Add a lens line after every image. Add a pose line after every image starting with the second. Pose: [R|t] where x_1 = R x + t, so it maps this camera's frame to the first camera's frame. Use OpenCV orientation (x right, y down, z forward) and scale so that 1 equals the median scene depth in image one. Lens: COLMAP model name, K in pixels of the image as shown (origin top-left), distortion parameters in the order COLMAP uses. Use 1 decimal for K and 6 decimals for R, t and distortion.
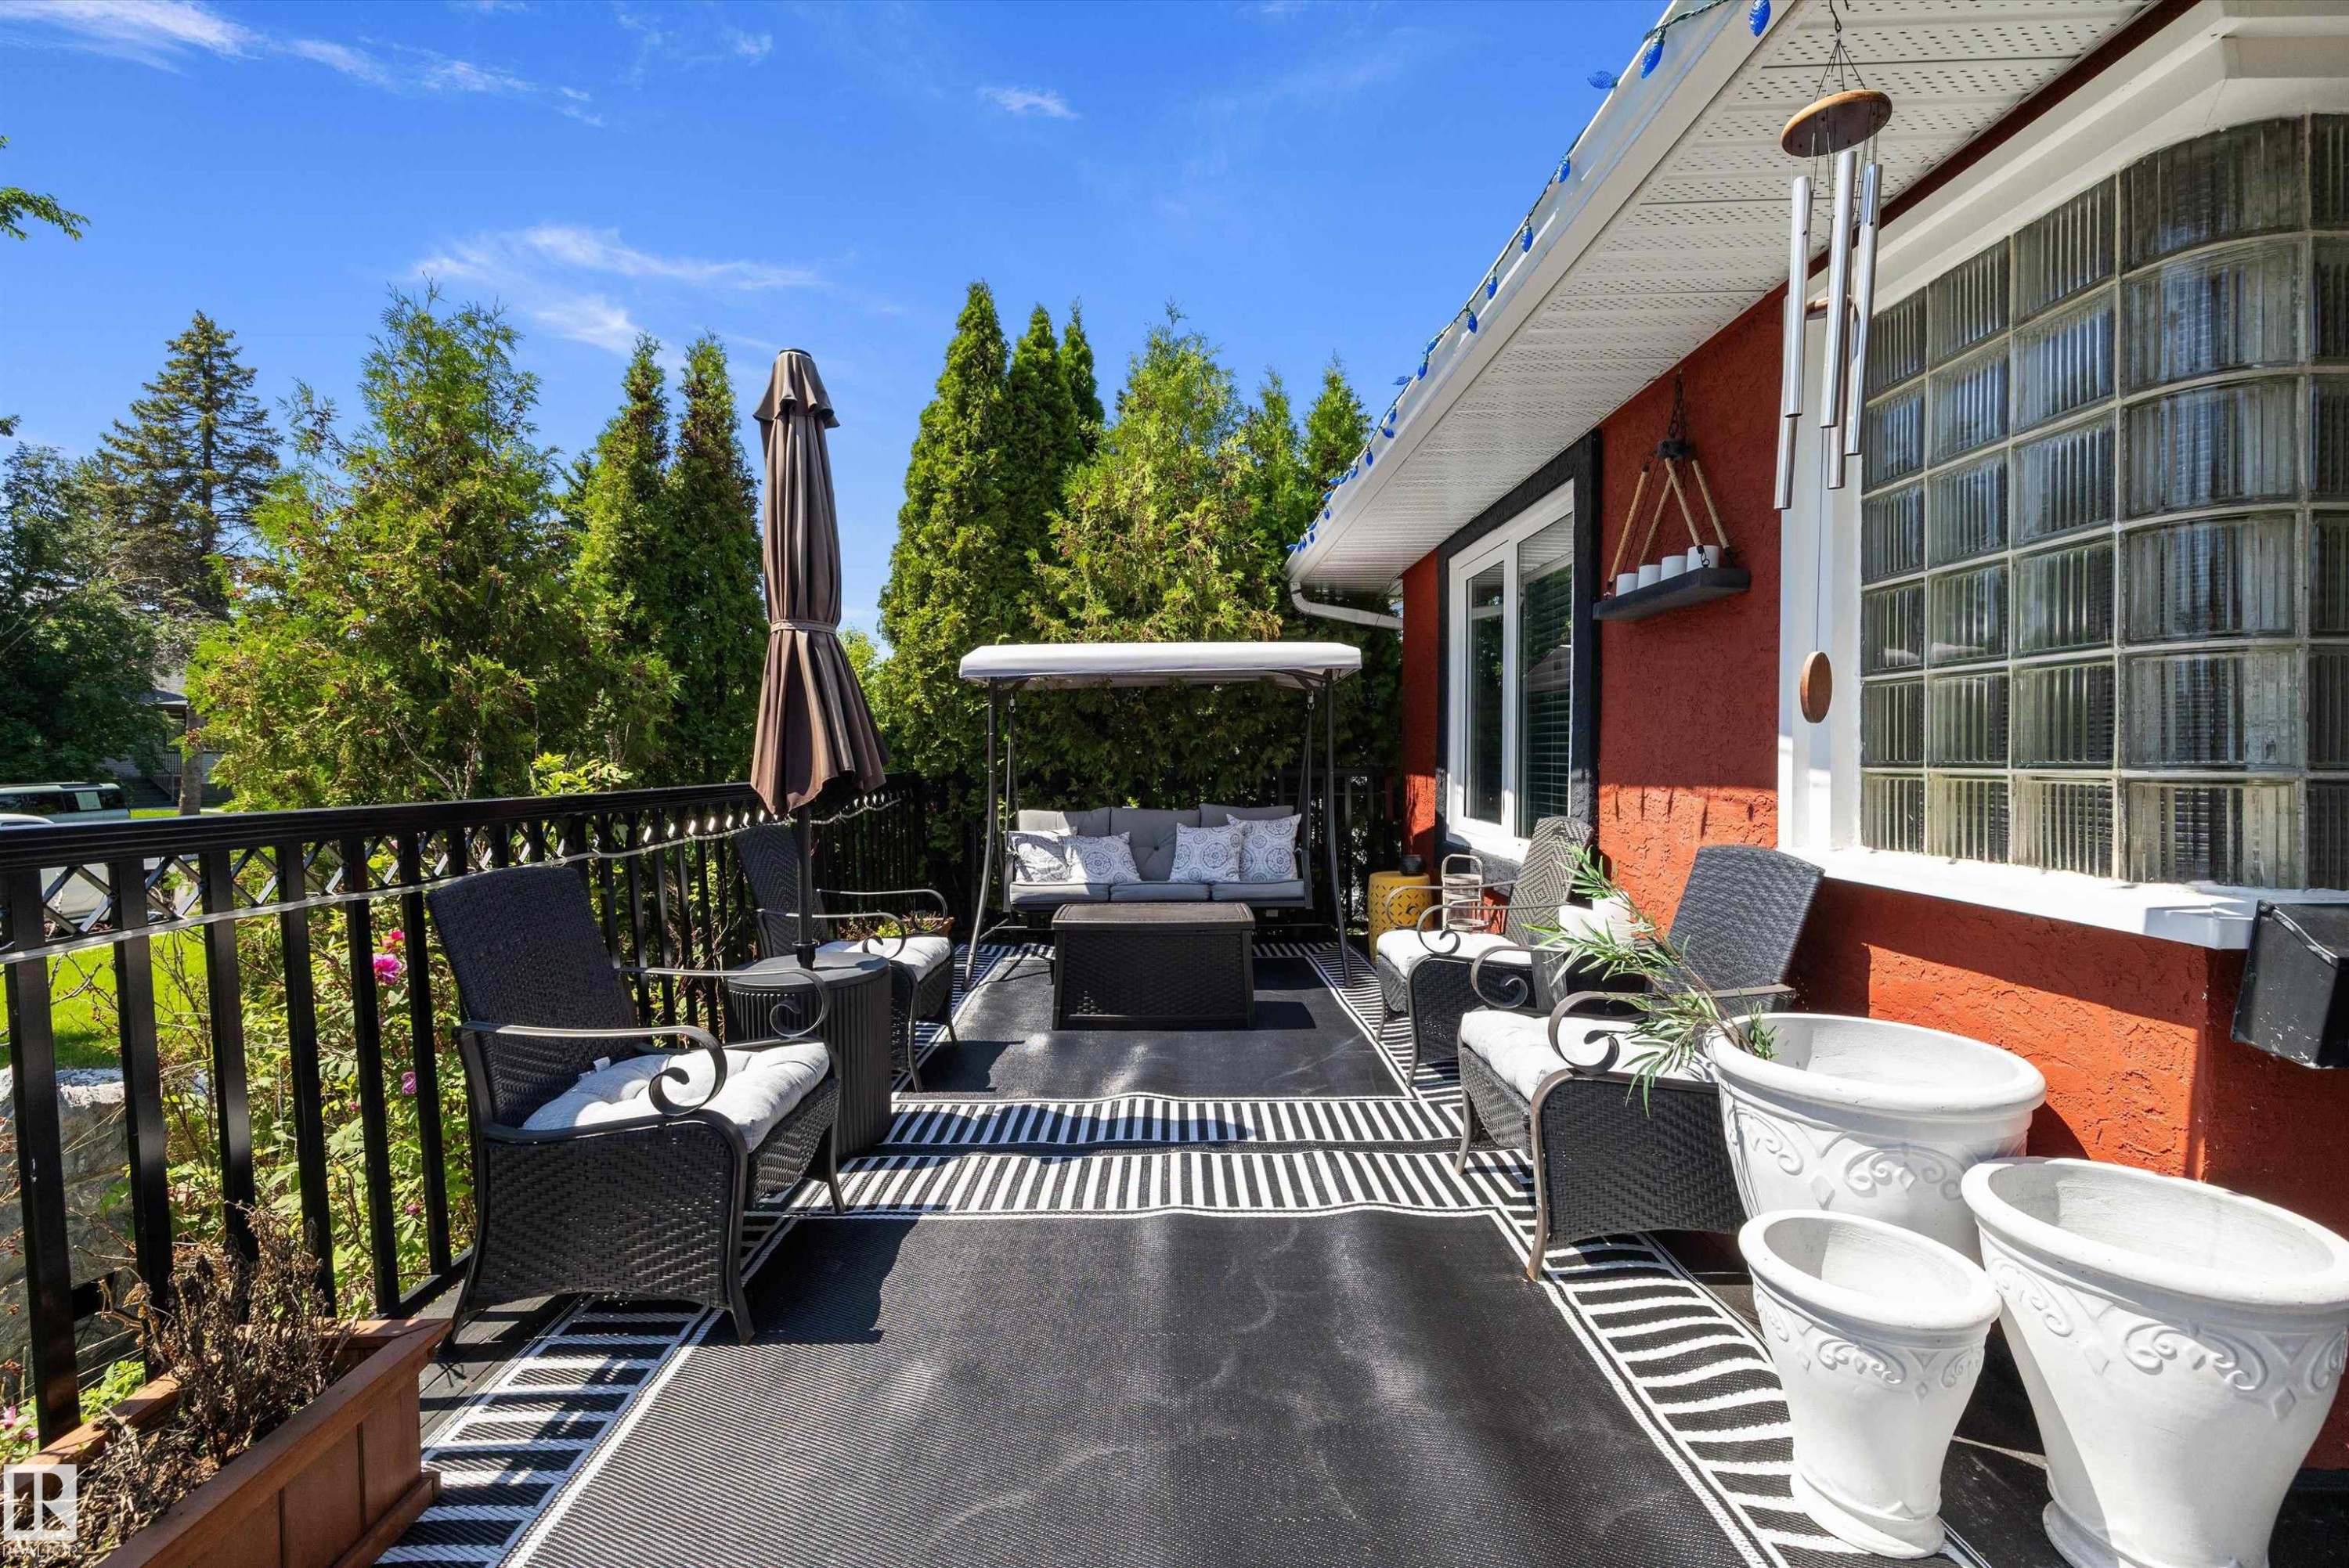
lens RADIAL K [[982.7, 0, 1165.2], [0, 982.7, 757.7], [0, 0, 1]] dist [0.002914, -0.000589]
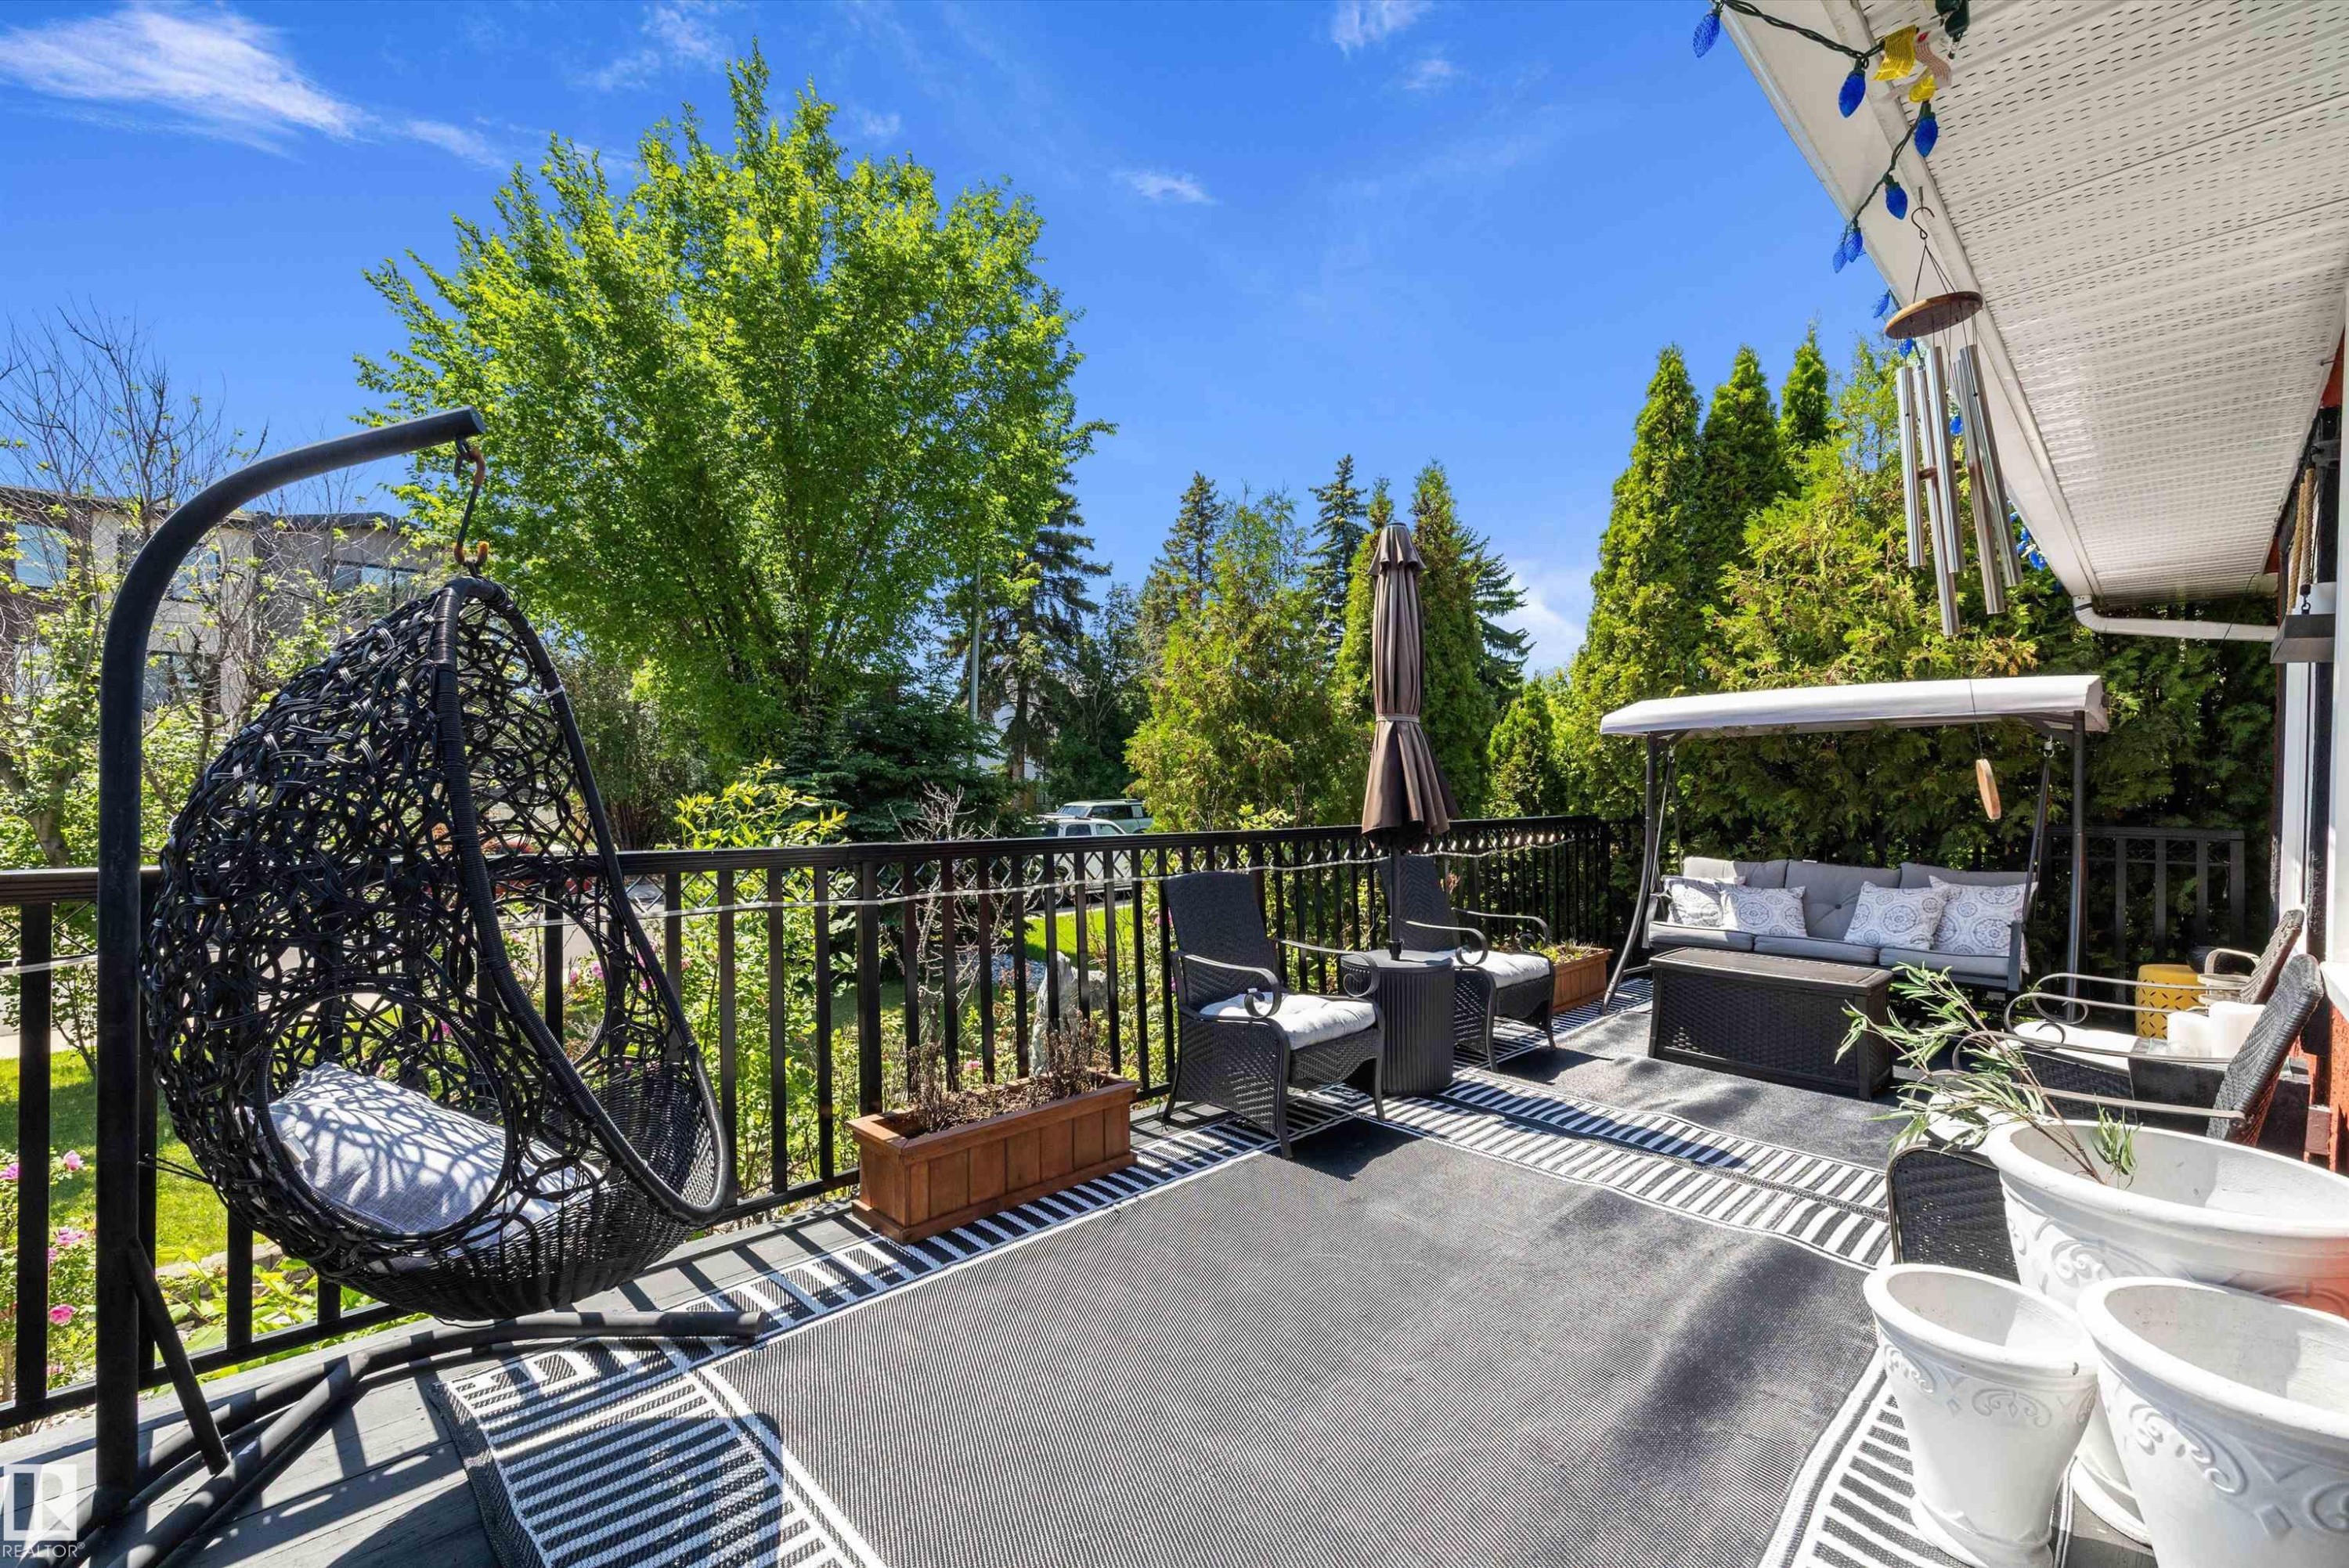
lens RADIAL K [[967.4, 0, 1167.7], [0, 967.4, 795.0], [0, 0, 1]] dist [0.000257, 0.000351]
pose [[0.692600, 0.018100, -0.721095, 0.237154], [-0.011576, 0.999835, 0.013978, -0.021316], [0.721229, -0.001334, 0.692695, -0.116038]]
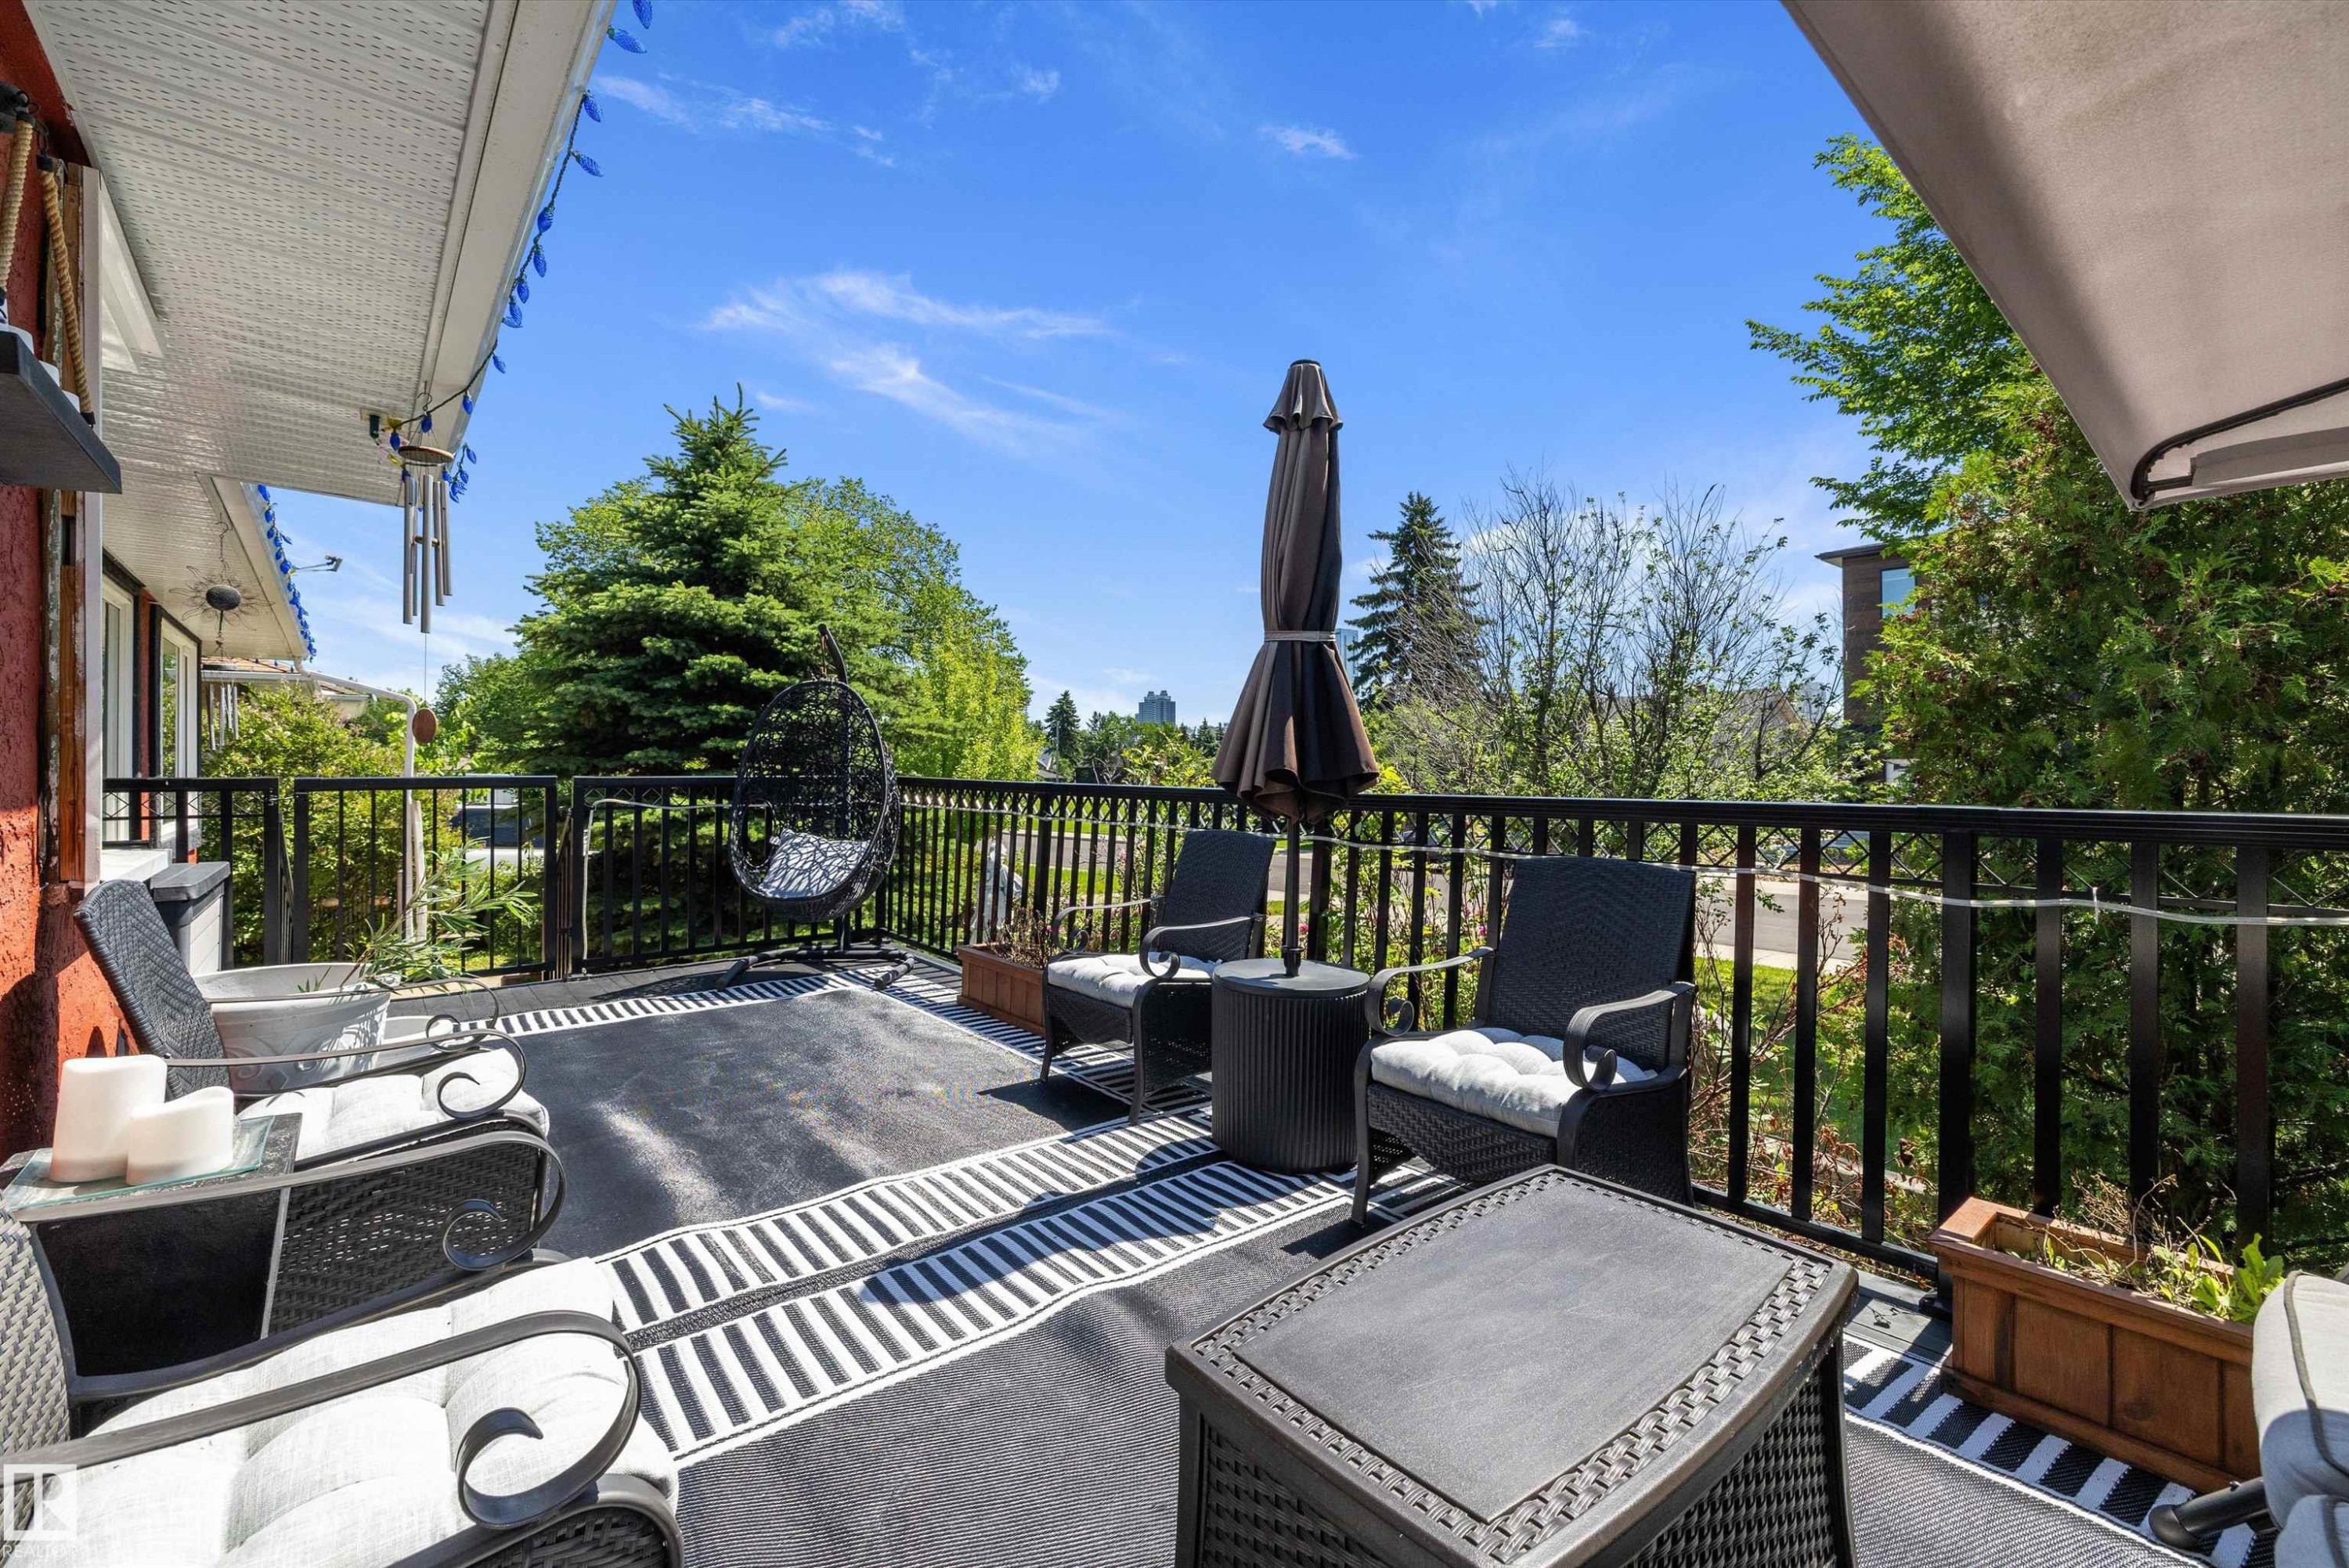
lens RADIAL K [[995.0, 0, 1174.6], [0, 995.0, 757.1], [0, 0, 1]] dist [-0.000560, 0.000258]
pose [[-0.770377, 0.019467, -0.637291, 0.214580], [0.025383, 0.999678, -0.000146, -0.004570], [0.637083, -0.016289, -0.770623, 0.993549]]
